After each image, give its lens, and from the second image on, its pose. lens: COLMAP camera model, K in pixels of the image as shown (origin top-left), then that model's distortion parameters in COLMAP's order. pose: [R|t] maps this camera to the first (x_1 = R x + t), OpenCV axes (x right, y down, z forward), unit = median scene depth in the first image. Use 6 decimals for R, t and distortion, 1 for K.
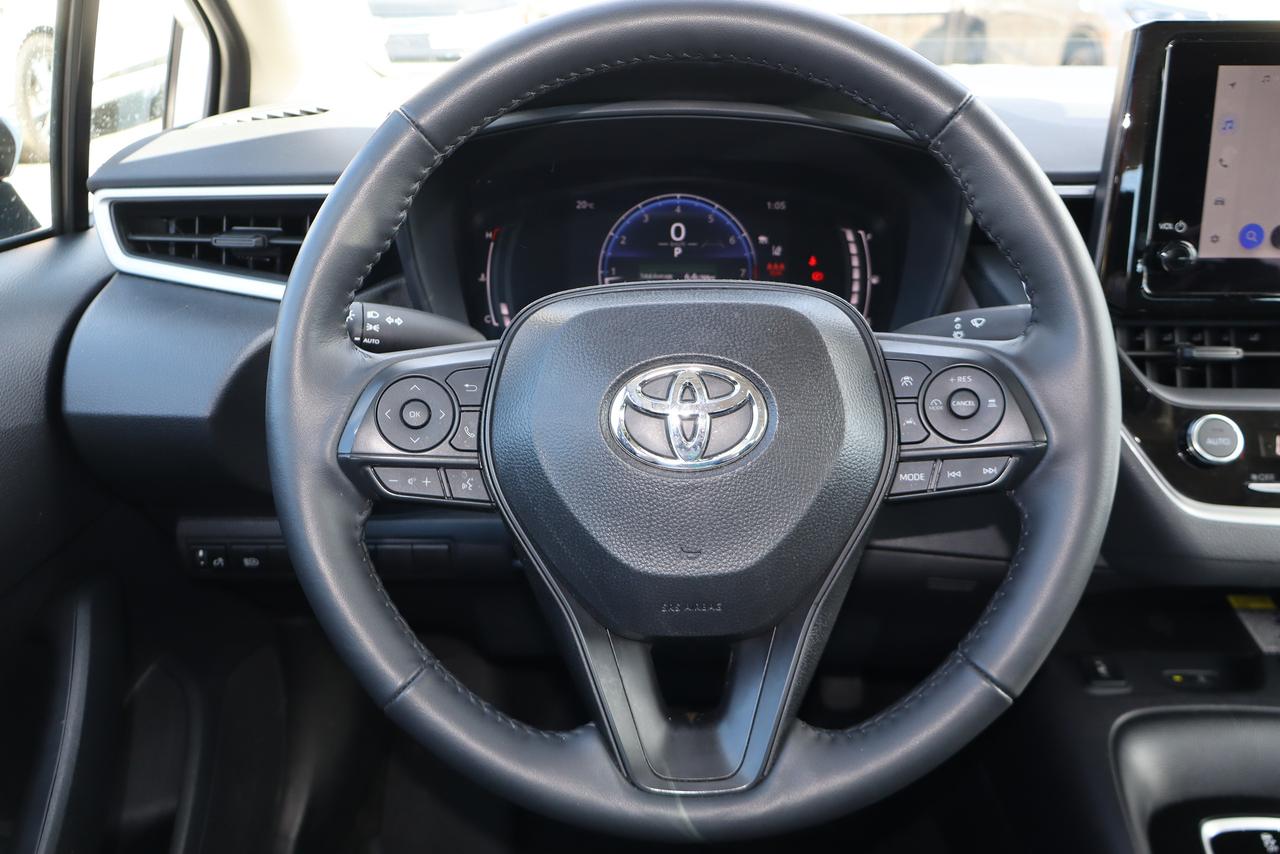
lens RADIAL K [[1063.7, 0, 639.0], [0, 1063.7, 423.7], [0, 0, 1]] dist [0.000023, -0.003280]
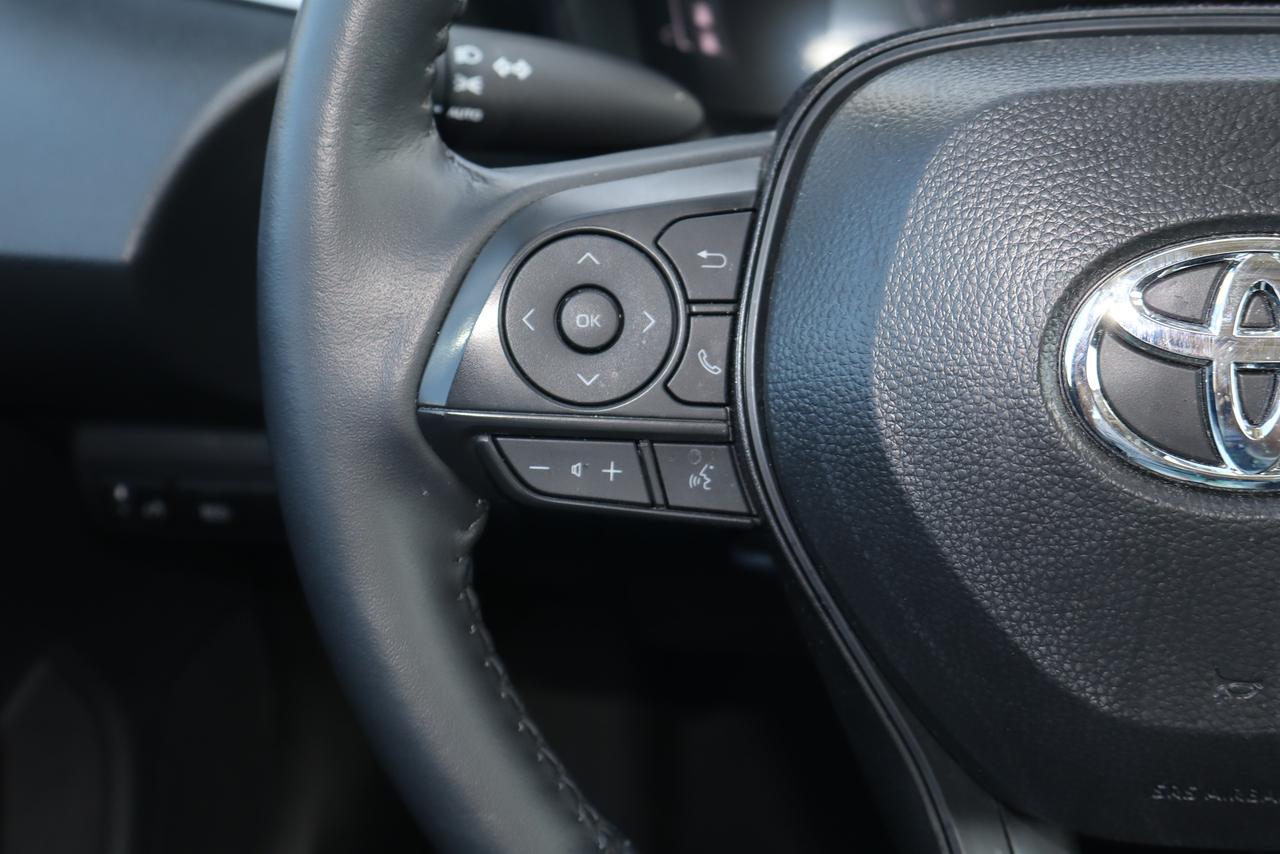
lens RADIAL K [[1707.0, 0, 643.1], [0, 1707.0, 422.4], [0, 0, 1]] dist [0.027249, 0.000000]
pose [[0.995644, 0.035456, -0.086231, -0.123563], [-0.020363, 0.985236, 0.169989, -0.086739], [0.090985, -0.167492, 0.981666, 0.294481]]
